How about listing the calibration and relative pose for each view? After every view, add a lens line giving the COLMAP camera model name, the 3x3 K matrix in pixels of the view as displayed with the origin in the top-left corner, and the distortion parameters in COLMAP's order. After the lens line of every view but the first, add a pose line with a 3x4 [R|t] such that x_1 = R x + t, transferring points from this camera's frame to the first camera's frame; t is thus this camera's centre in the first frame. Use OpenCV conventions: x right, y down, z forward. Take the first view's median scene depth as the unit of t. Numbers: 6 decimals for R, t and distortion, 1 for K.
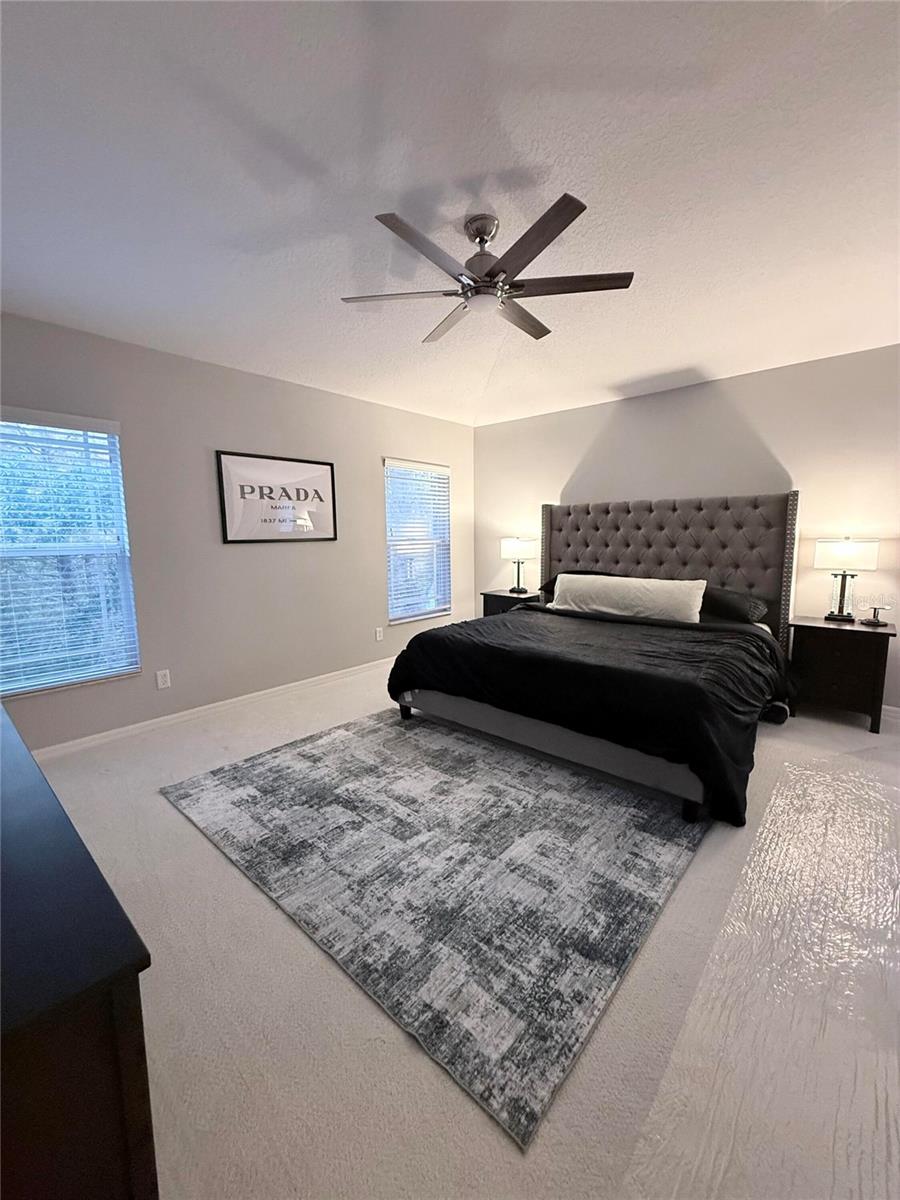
lens RADIAL K [[479.5, 0, 449.5], [0, 479.5, 595.8], [0, 0, 1]] dist [-0.000845, 0.000349]
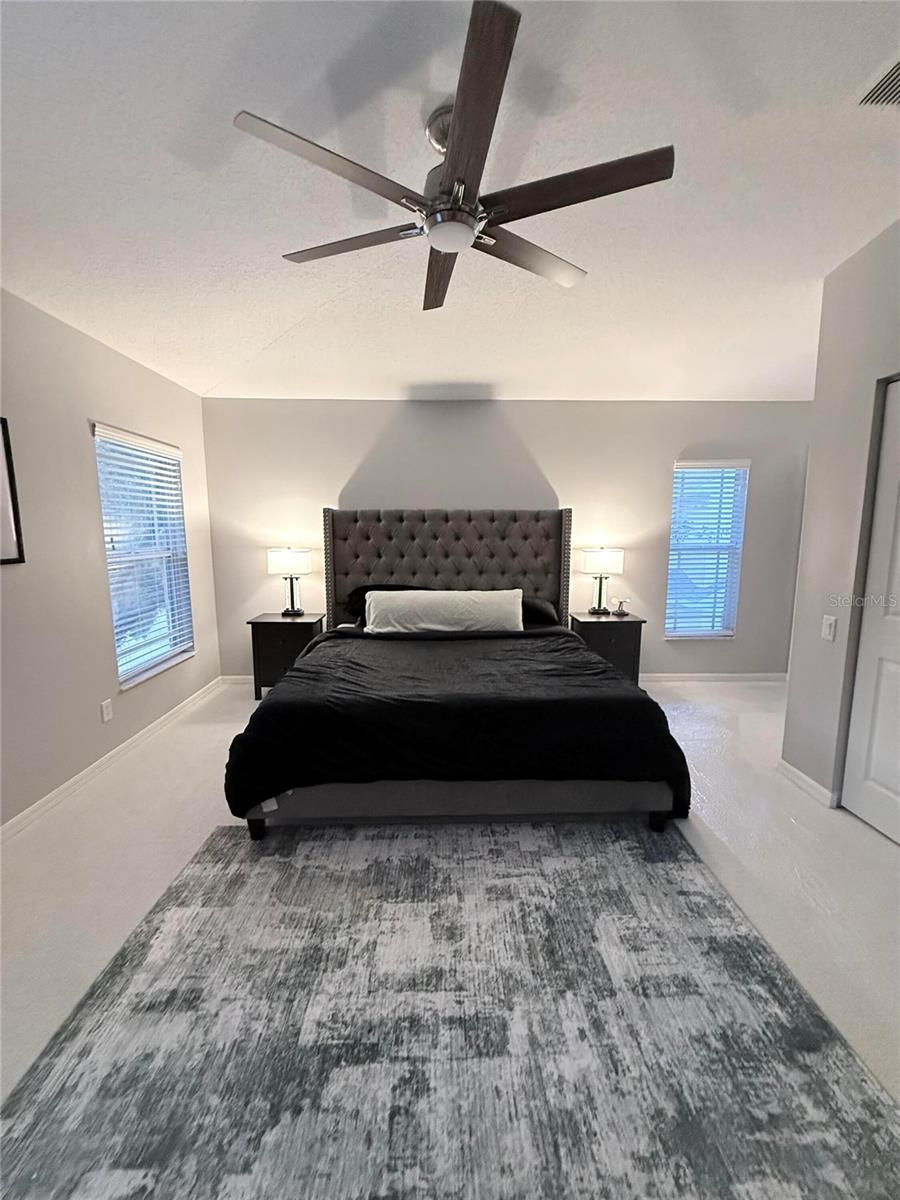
lens RADIAL K [[479.5, 0, 449.5], [0, 479.5, 595.8], [0, 0, 1]] dist [-0.000845, 0.000349]
pose [[0.728883, -0.085888, 0.679230, -0.396901], [0.081680, 0.995923, 0.038282, -0.092434], [-0.679749, 0.027577, 0.732926, 0.426630]]
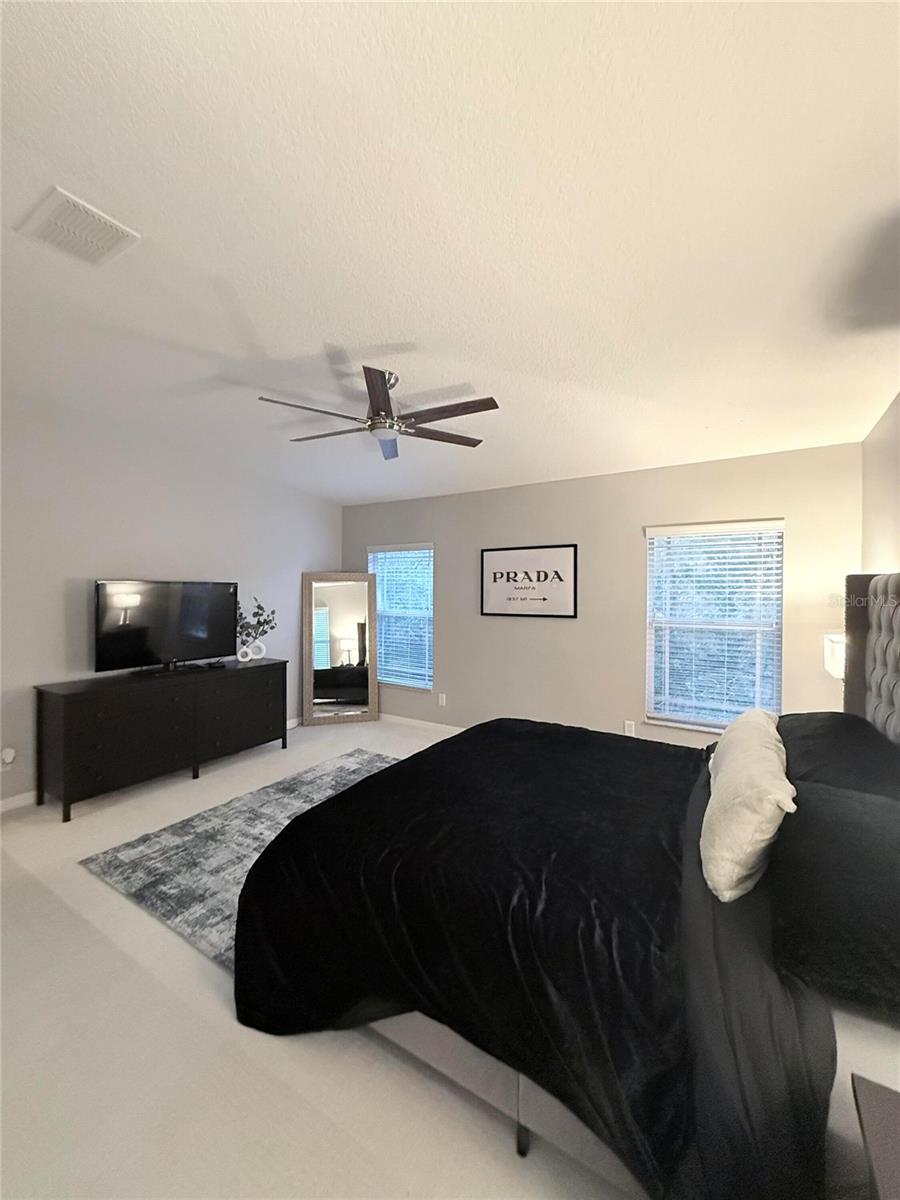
lens RADIAL K [[479.5, 0, 449.5], [0, 479.5, 595.8], [0, 0, 1]] dist [-0.000845, 0.000349]
pose [[0.159126, 0.022560, -0.987001, 1.116339], [-0.132890, 0.991130, 0.001230, -0.198141], [0.978274, 0.130966, 0.160712, 0.878769]]
